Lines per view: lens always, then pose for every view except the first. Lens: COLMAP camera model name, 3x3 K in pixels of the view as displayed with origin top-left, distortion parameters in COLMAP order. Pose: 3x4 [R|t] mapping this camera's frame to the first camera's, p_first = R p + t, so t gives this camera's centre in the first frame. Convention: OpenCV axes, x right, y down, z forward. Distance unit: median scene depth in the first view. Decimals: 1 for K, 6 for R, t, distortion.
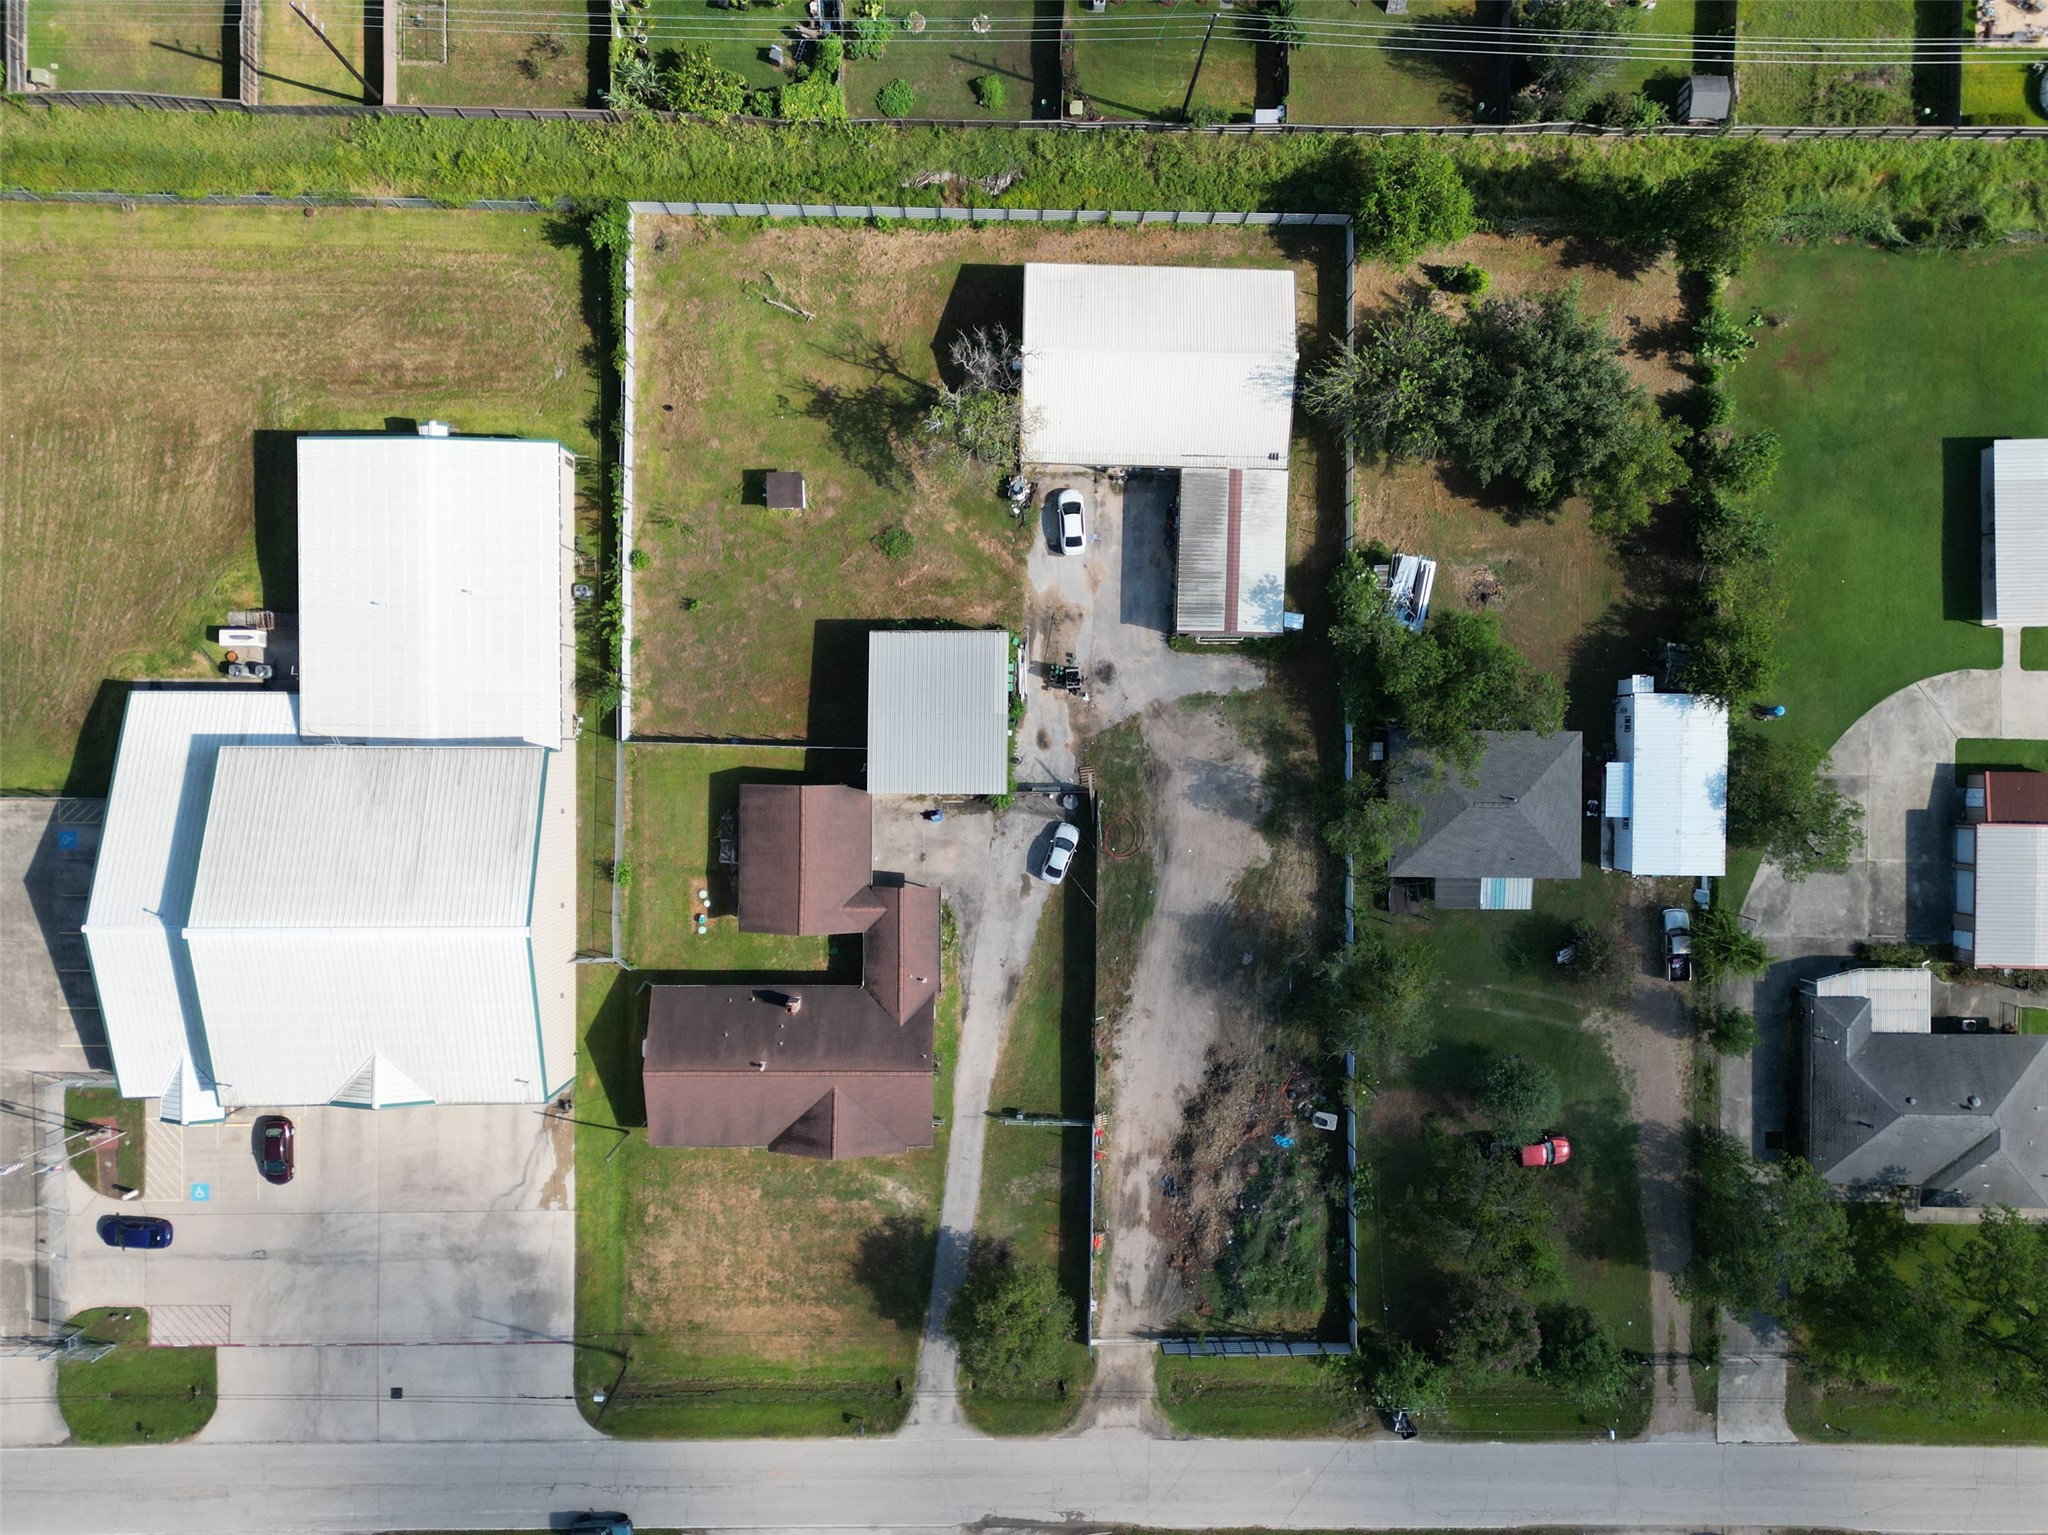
lens RADIAL K [[1416.7, 0, 1020.8], [0, 1416.7, 779.9], [0, 0, 1]] dist [0.082427, -0.080506]
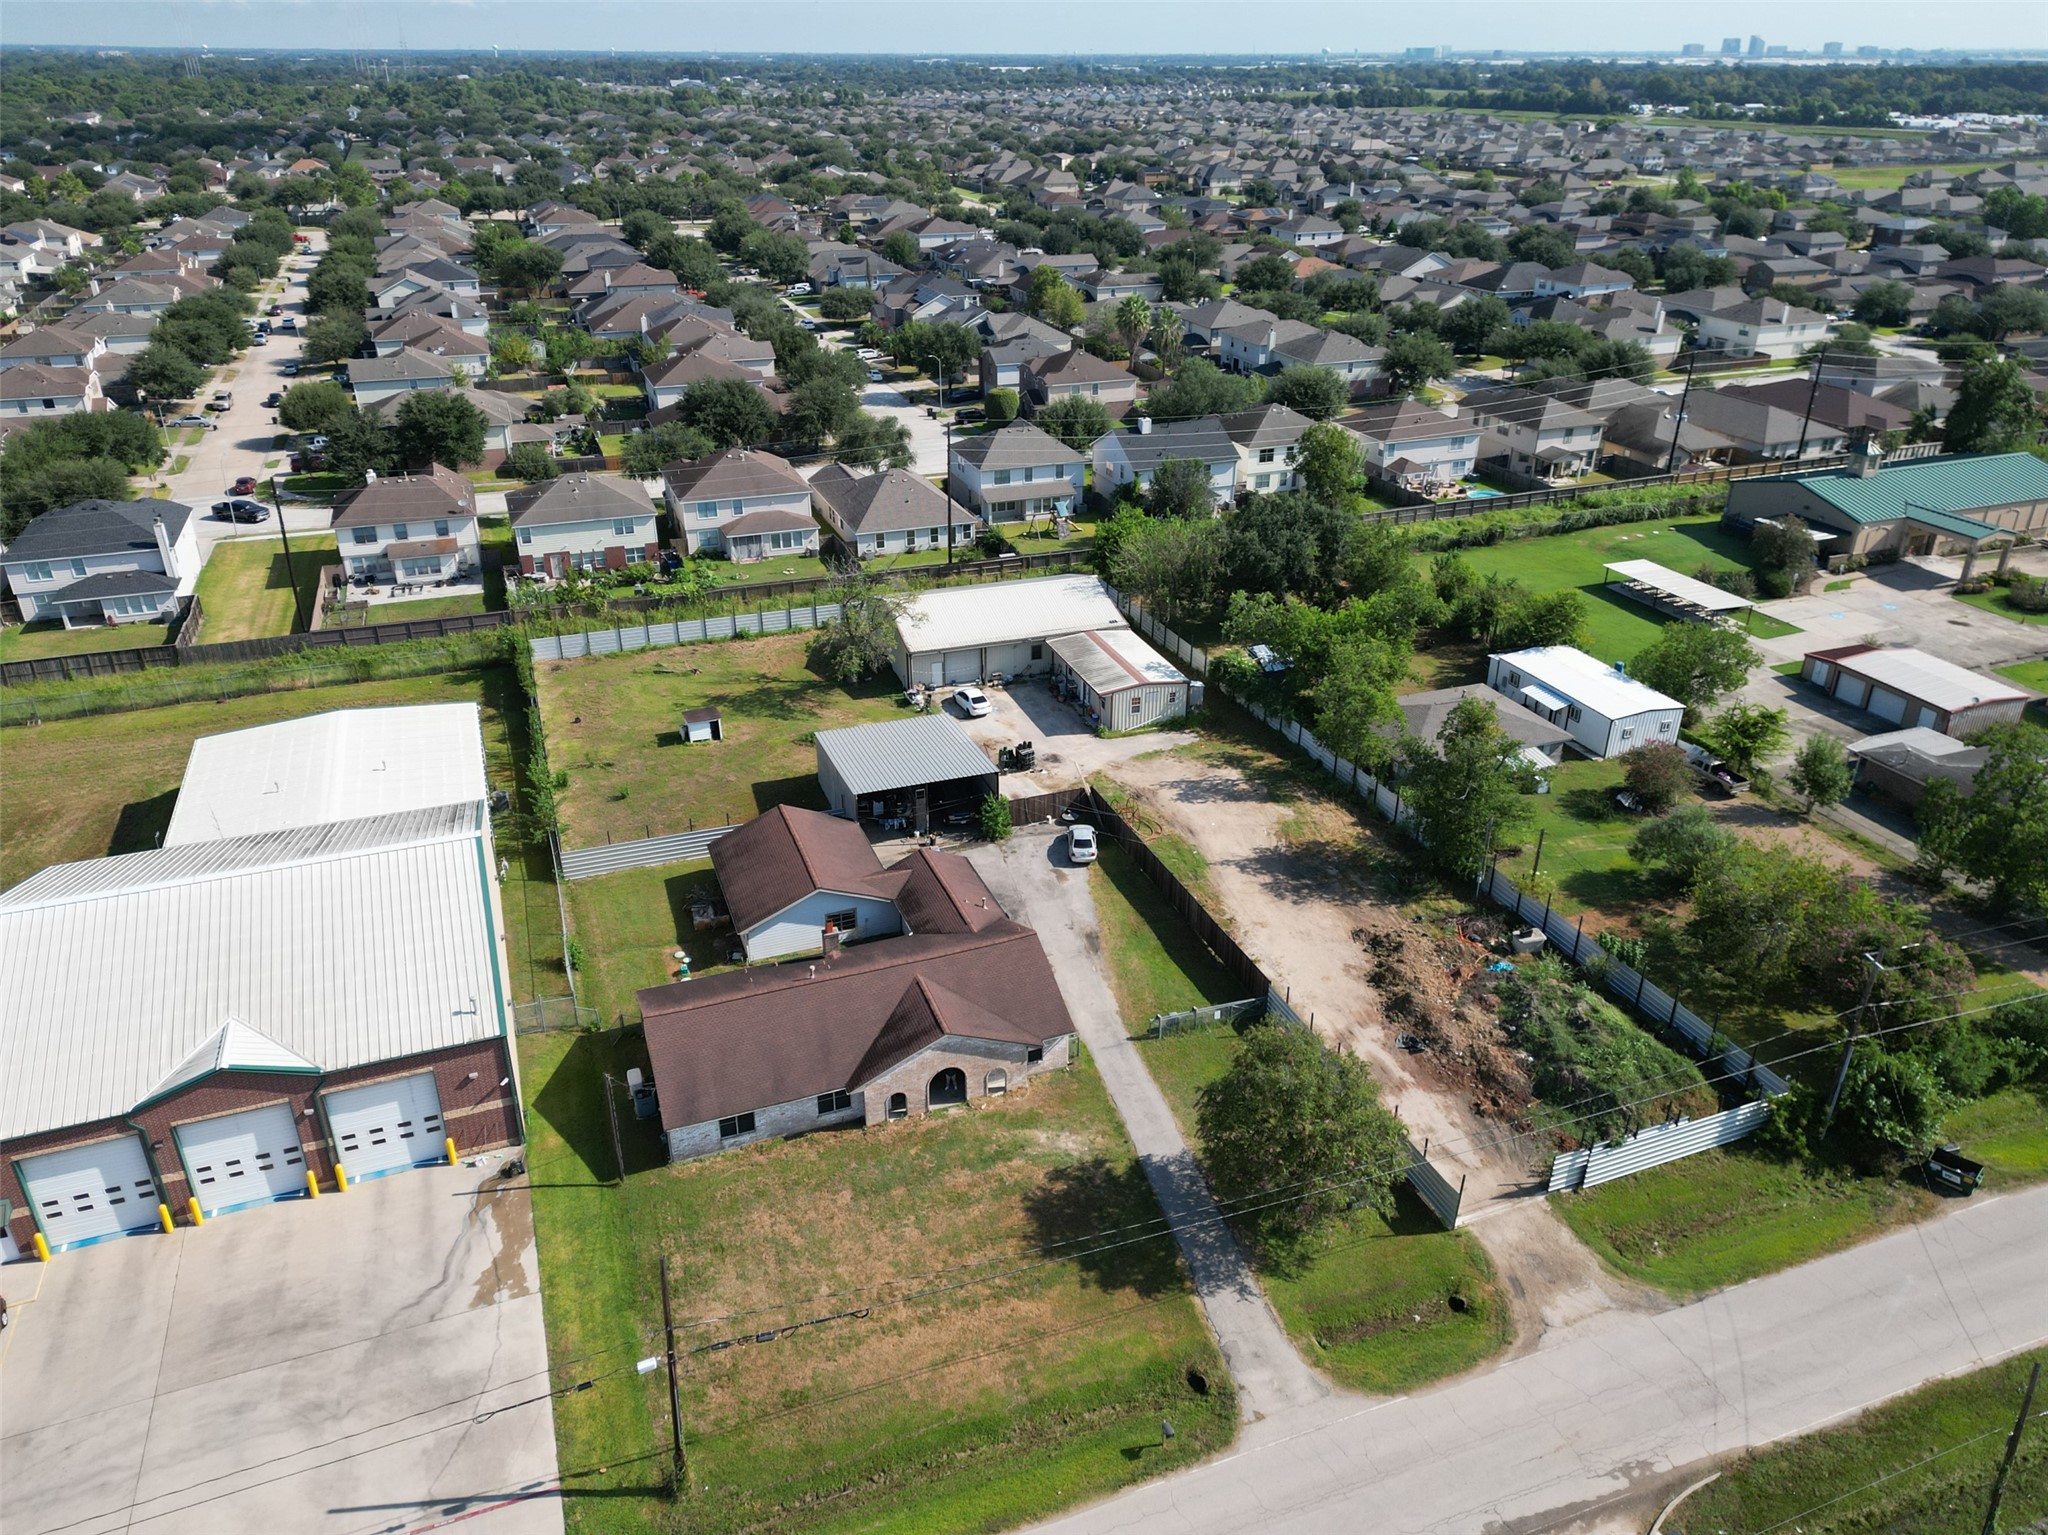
lens RADIAL K [[1413.3, 0, 1020.8], [0, 1413.3, 792.4], [0, 0, 1]] dist [0.077341, -0.077153]
pose [[0.933763, -0.177841, 0.310580, -0.273475], [0.357403, 0.417968, -0.835204, 0.755092], [0.018721, 0.890884, 0.453844, 0.568465]]
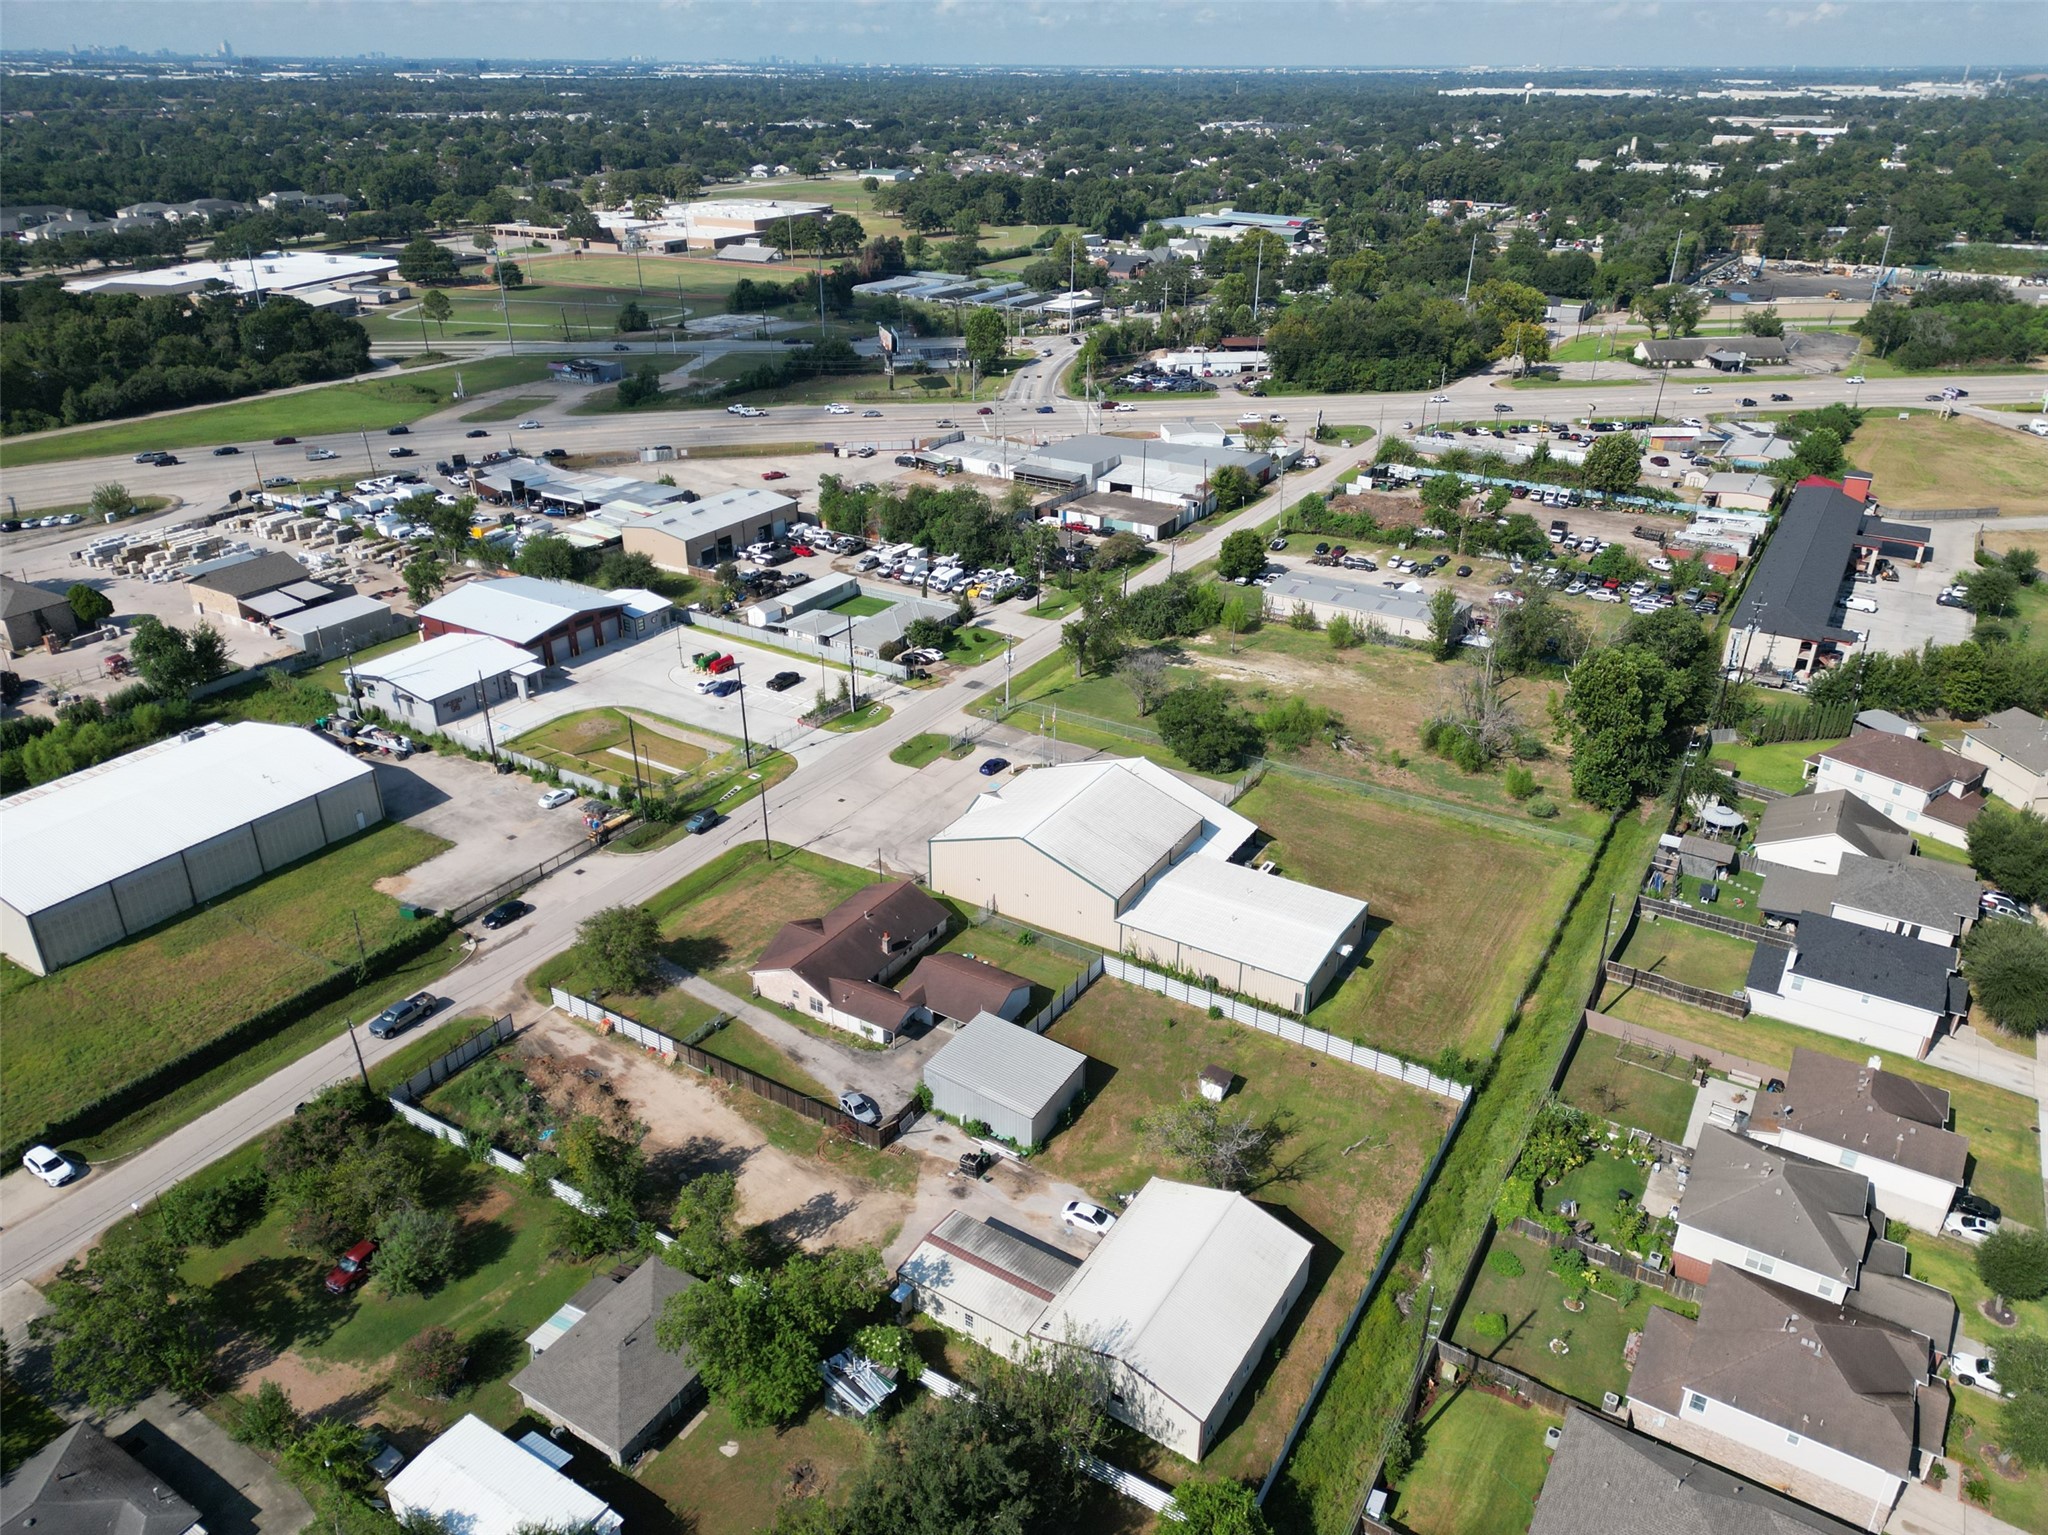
lens RADIAL K [[1416.7, 0, 1020.8], [0, 1416.7, 779.9], [0, 0, 1]] dist [0.082427, -0.080506]
pose [[-0.518382, 0.365688, -0.773015, 0.796980], [-0.854756, -0.248986, 0.455410, -0.555307], [-0.025932, 0.896816, 0.441644, 0.195903]]
